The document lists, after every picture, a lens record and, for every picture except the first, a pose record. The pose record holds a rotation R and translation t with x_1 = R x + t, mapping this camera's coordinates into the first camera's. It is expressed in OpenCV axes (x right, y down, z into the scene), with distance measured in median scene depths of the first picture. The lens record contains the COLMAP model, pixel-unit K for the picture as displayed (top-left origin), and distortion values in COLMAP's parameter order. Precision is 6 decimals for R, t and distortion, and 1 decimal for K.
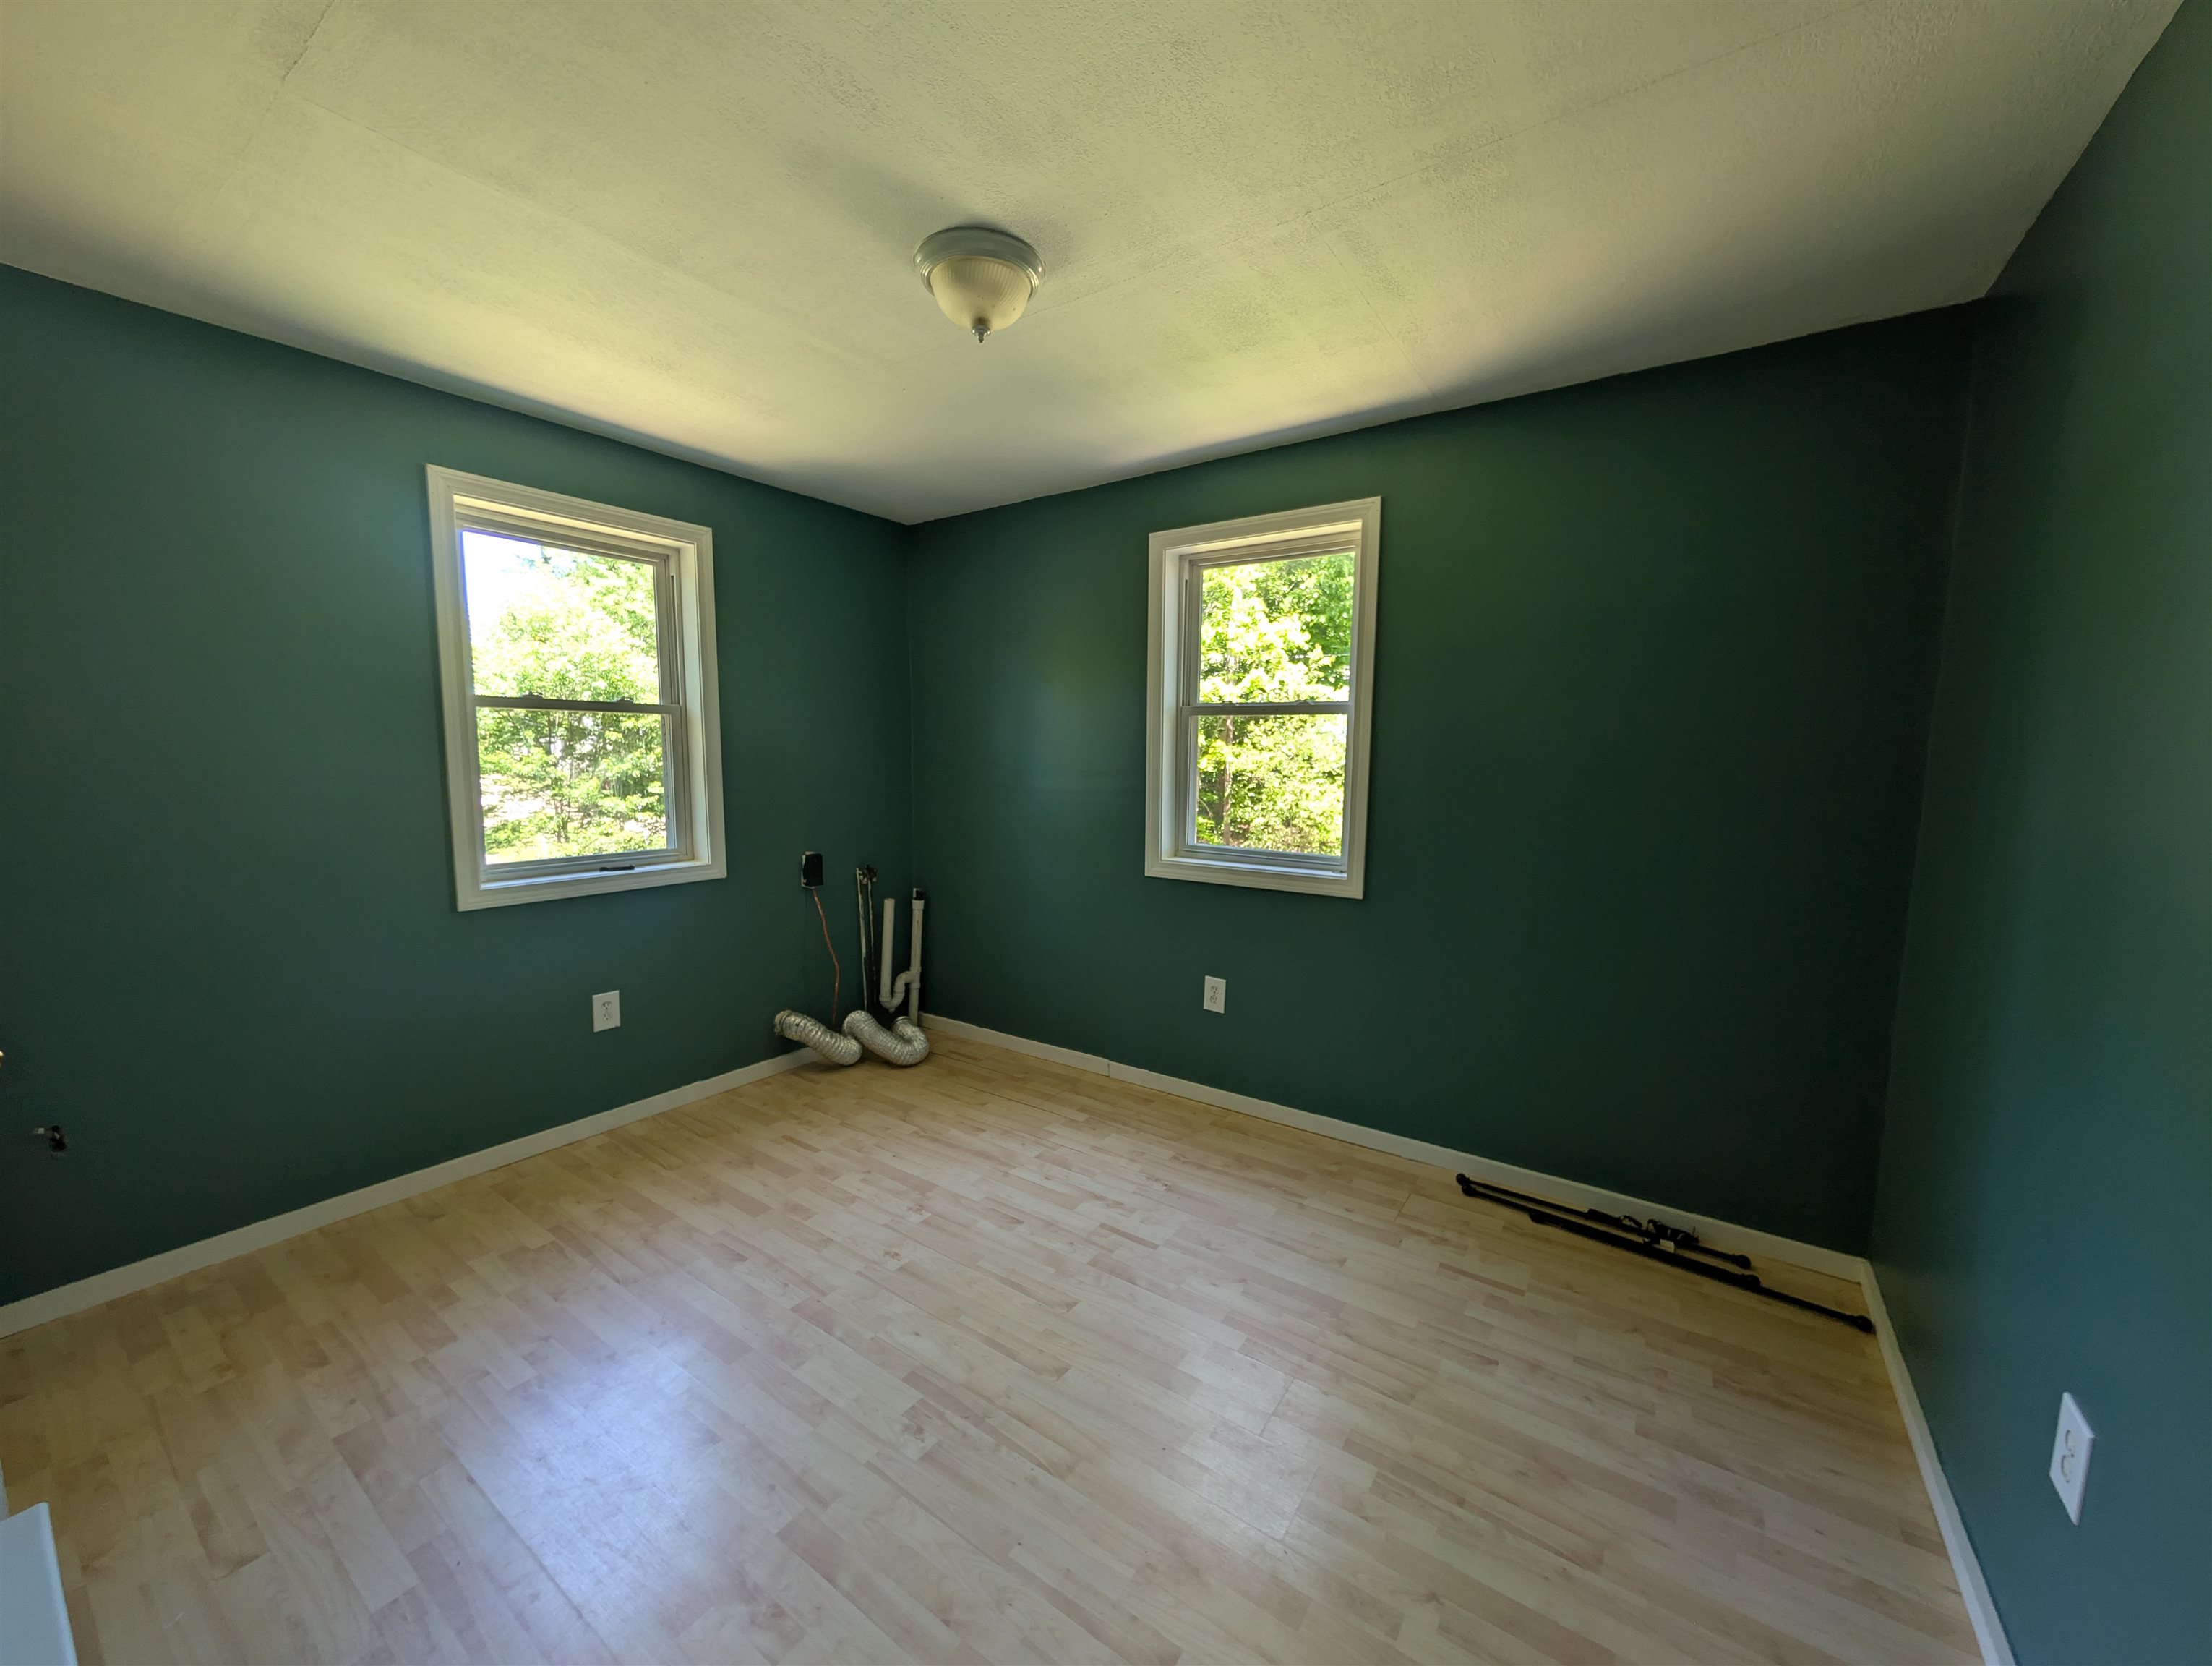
lens RADIAL K [[837.9, 0, 1111.6], [0, 837.9, 846.9], [0, 0, 1]] dist [0.000632, 0.000336]
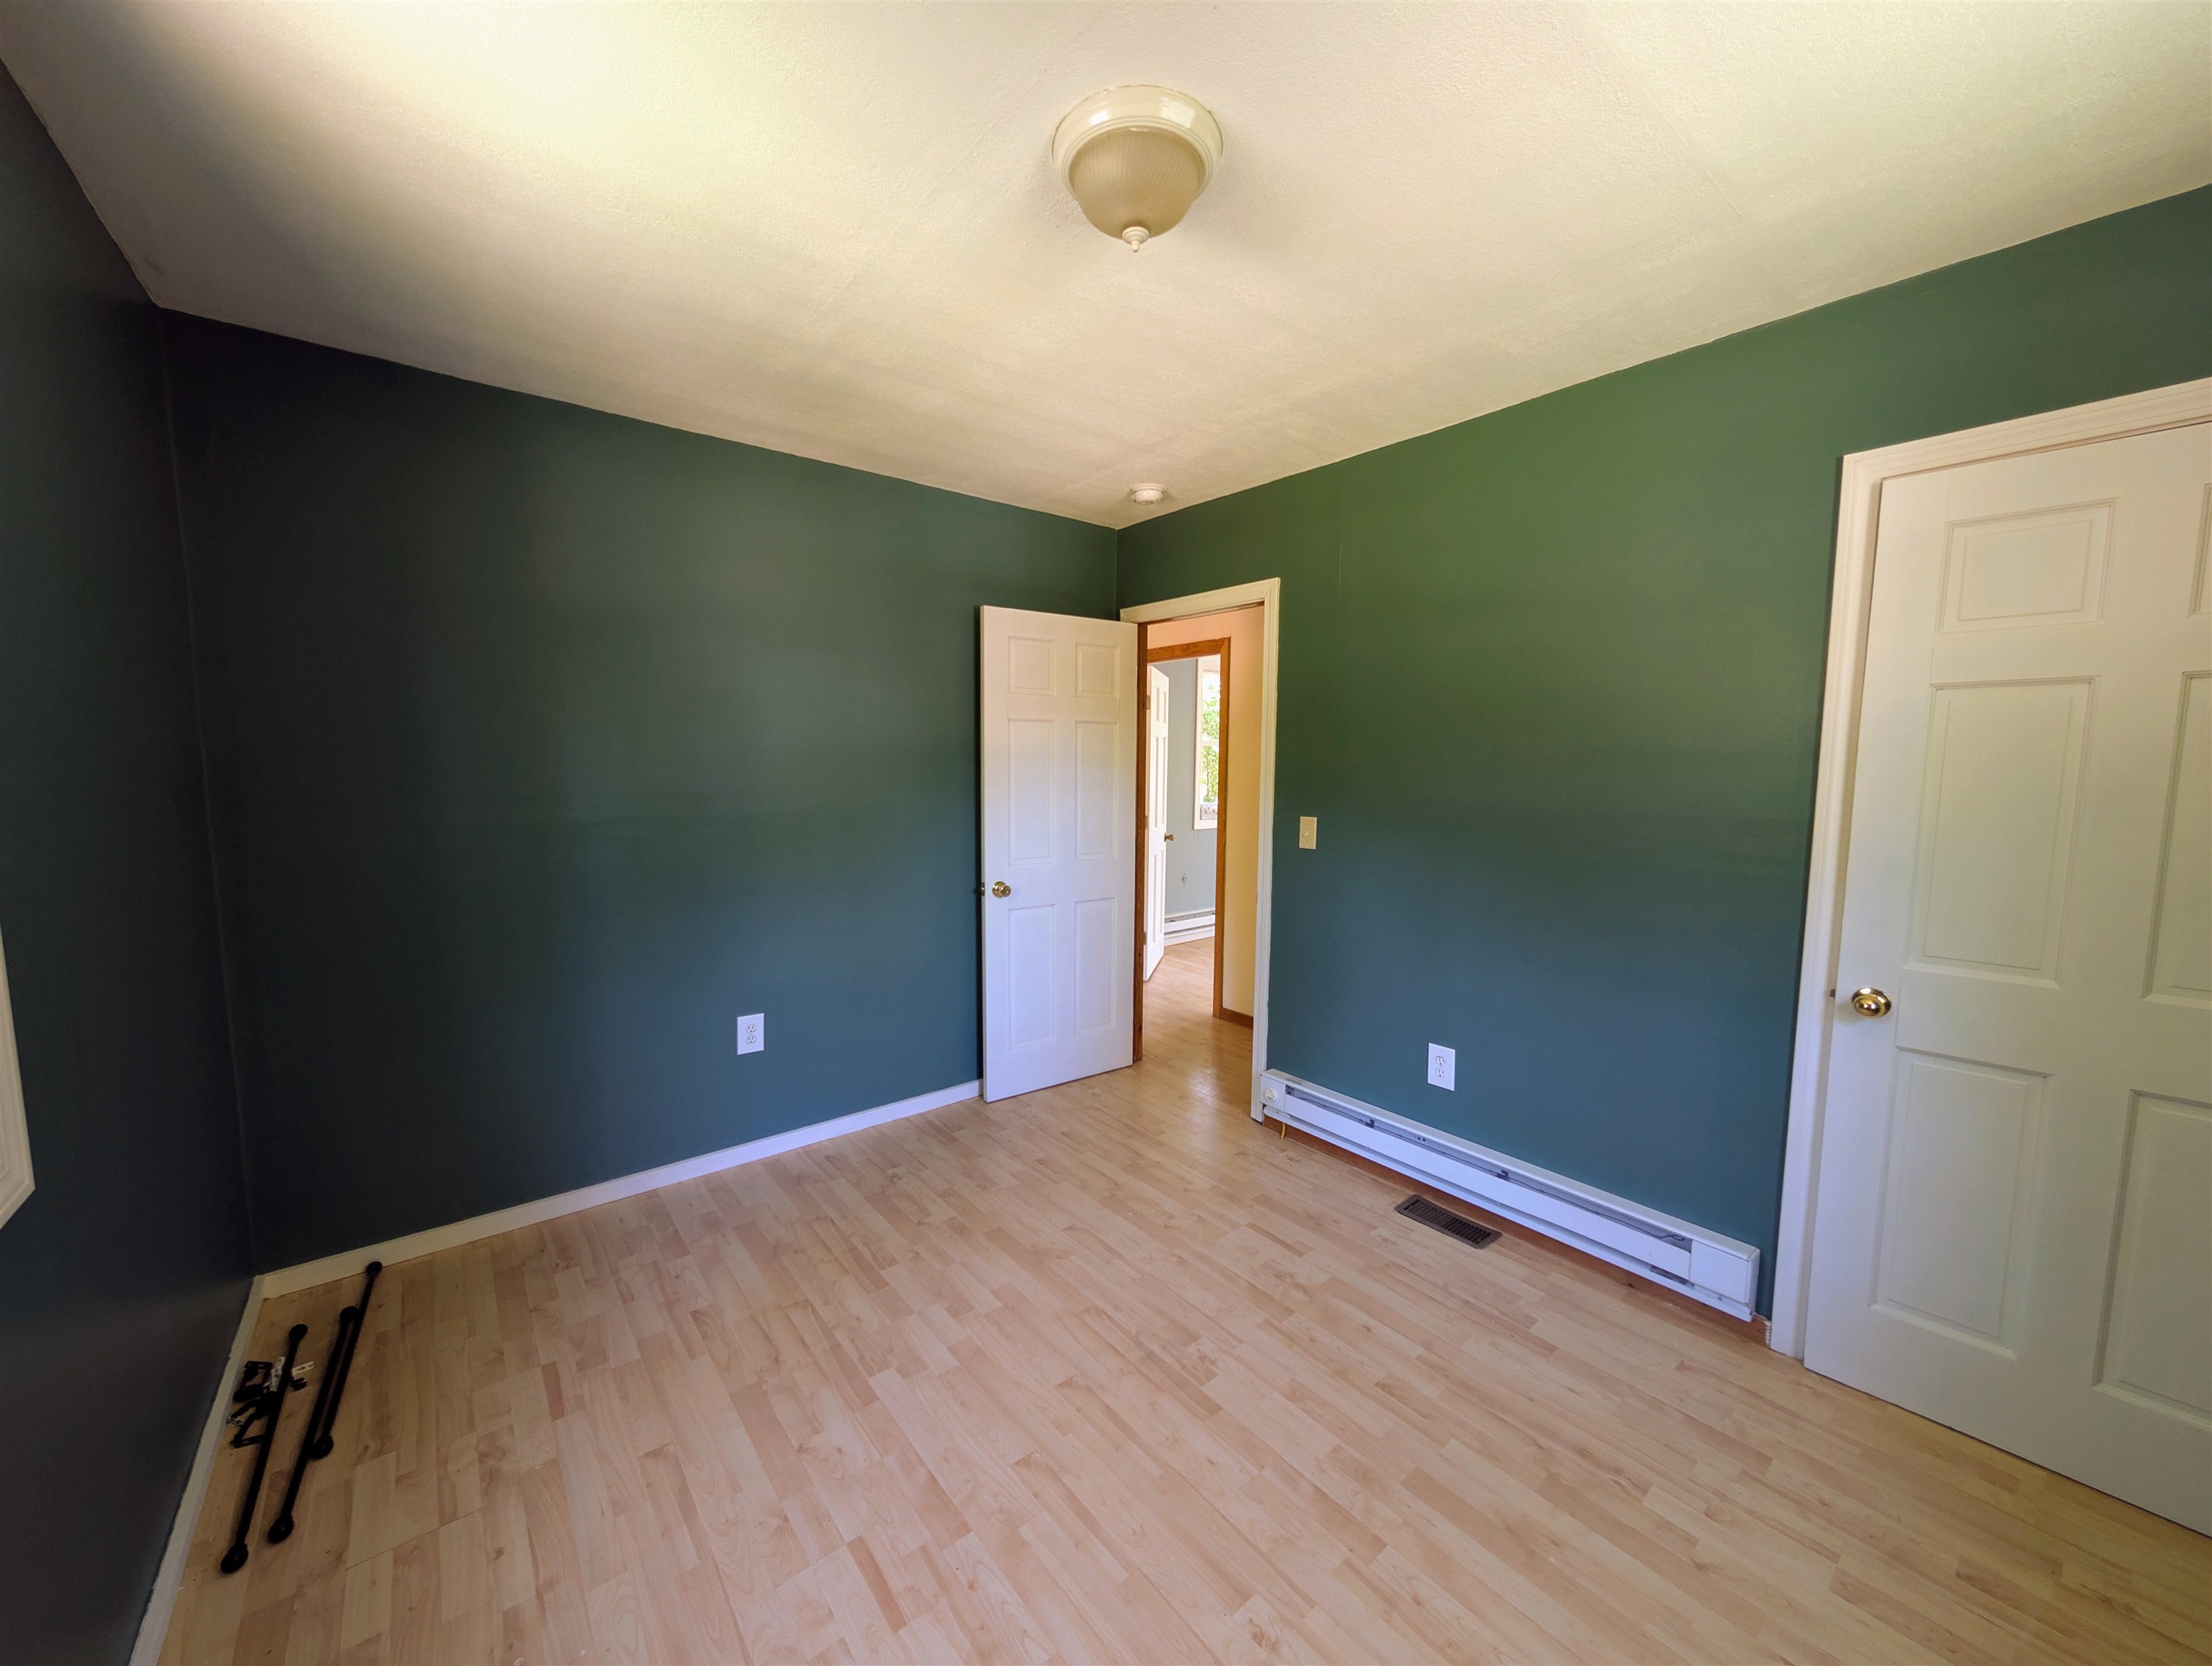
lens RADIAL K [[837.9, 0, 1112.3], [0, 837.9, 832.1], [0, 0, 1]] dist [0.000632, 0.000336]
pose [[-0.959235, -0.038873, 0.279924, -0.310582], [0.020847, 0.978064, 0.207261, -0.195660], [-0.281841, 0.204647, -0.937382, 1.506479]]
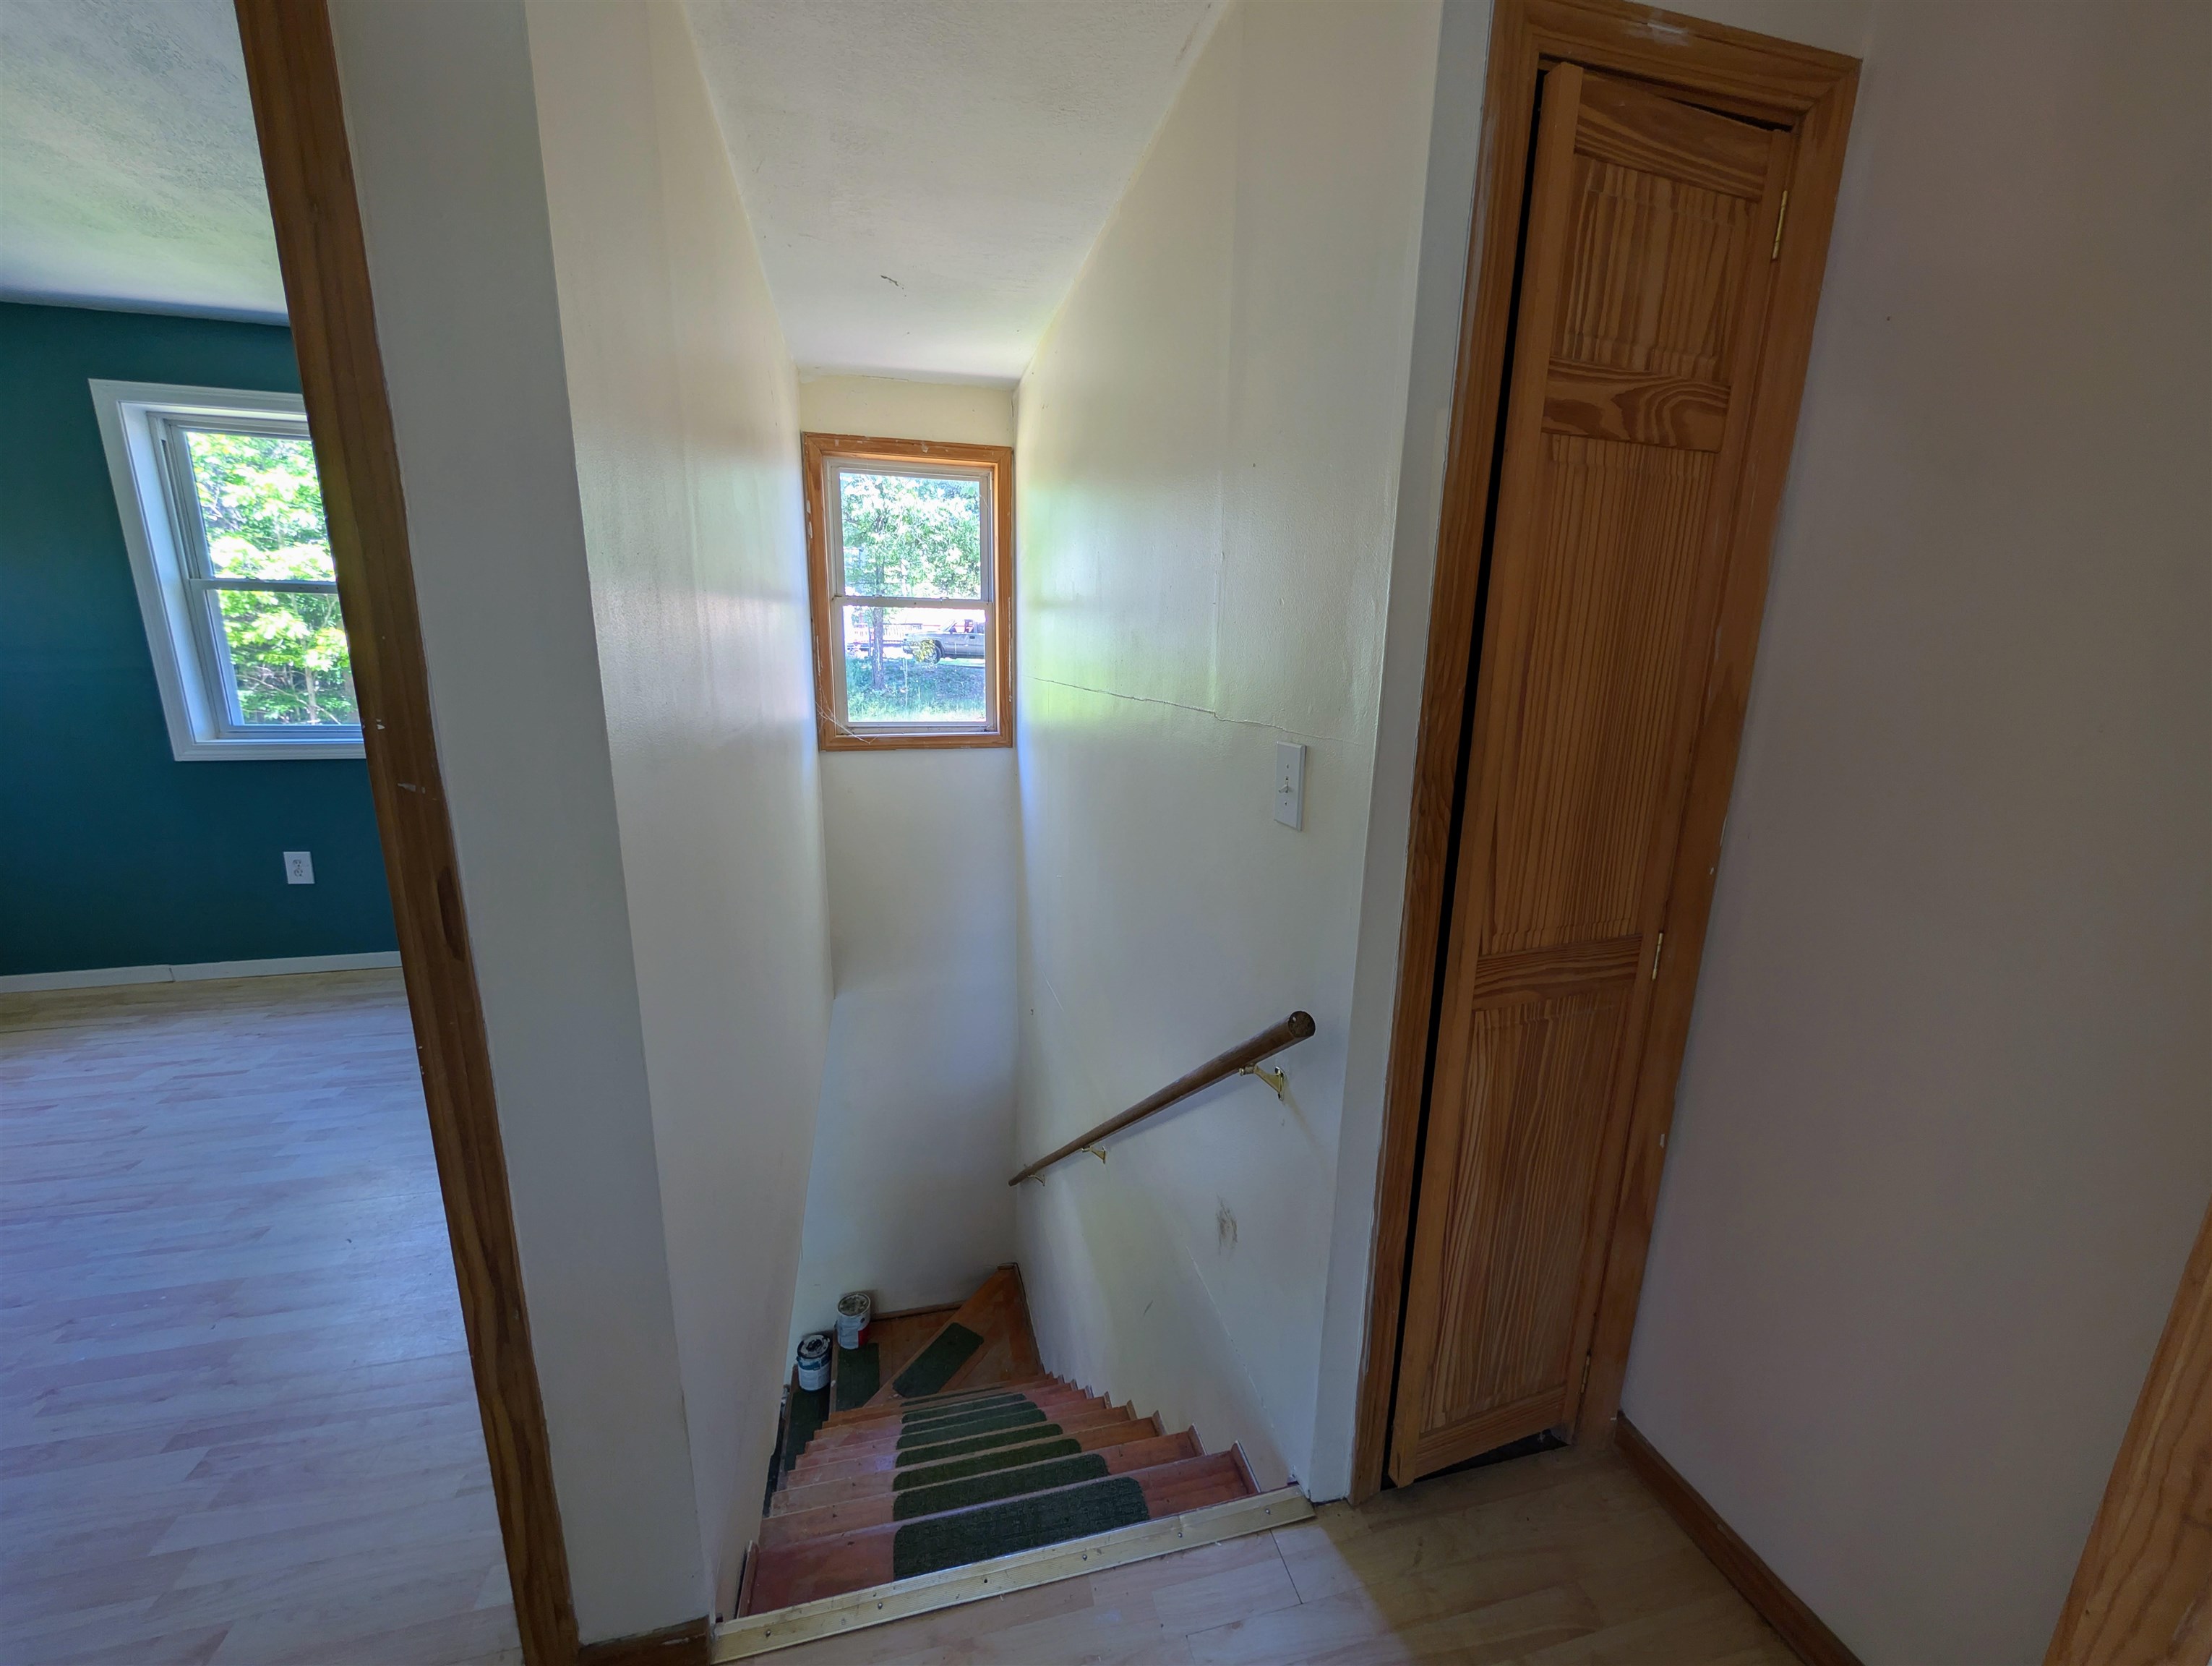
lens RADIAL K [[837.9, 0, 1104.8], [0, 837.9, 841.3], [0, 0, 1]] dist [0.000632, 0.000336]
pose [[0.666933, -0.163704, 0.726913, 0.056368], [0.079918, 0.985655, 0.148650, 0.099265], [-0.740820, -0.041046, 0.670449, -0.636613]]
